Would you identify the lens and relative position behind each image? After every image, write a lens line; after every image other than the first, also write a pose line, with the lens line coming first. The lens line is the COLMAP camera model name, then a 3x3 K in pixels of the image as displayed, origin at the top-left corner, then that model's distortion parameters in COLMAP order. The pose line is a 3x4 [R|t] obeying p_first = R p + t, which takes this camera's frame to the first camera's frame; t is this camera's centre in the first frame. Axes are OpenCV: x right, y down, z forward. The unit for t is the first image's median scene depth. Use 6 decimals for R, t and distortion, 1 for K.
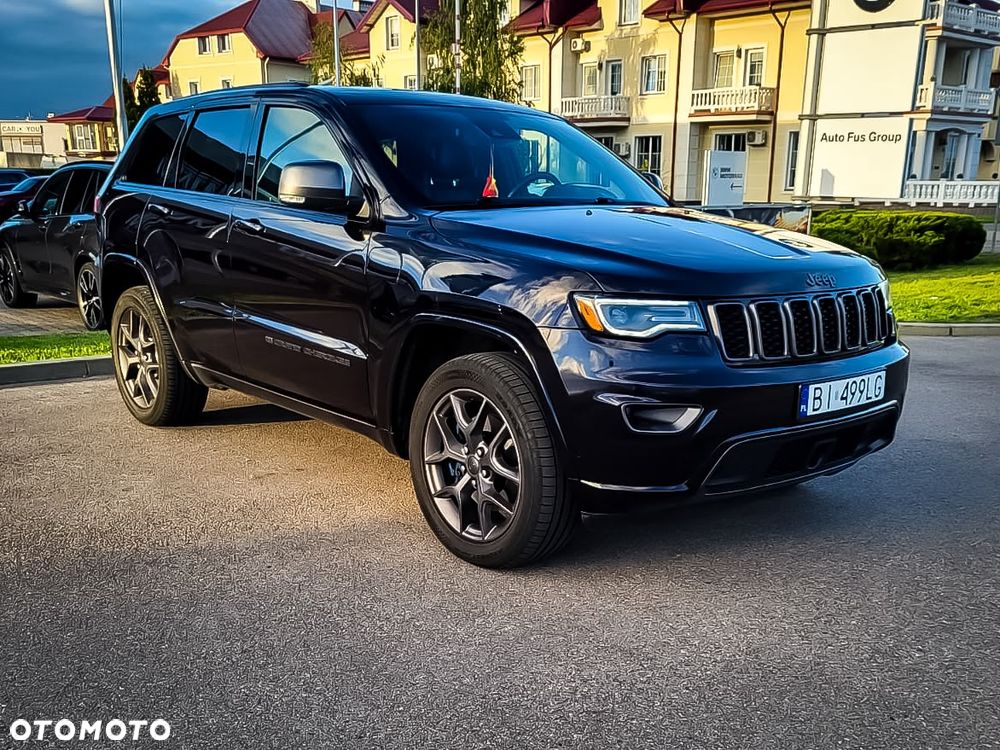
lens RADIAL K [[1038.5, 0, 522.4], [0, 1038.5, 505.7], [0, 0, 1]] dist [0.025646, 0.000000]
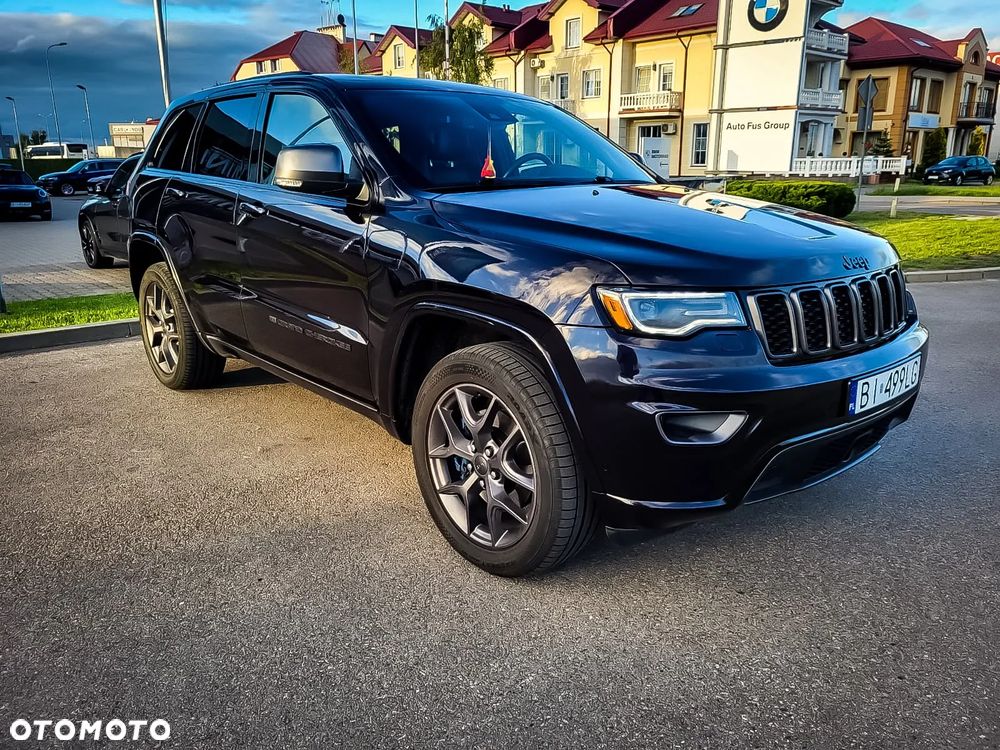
lens RADIAL K [[757.3, 0, 507.9], [0, 757.3, 366.0], [0, 0, 1]] dist [0.045705, -0.040591]
pose [[0.999771, -0.017163, 0.012758, -0.021326], [0.017667, 0.999024, -0.040486, -0.068848], [-0.012051, 0.040702, 0.999099, 0.222507]]
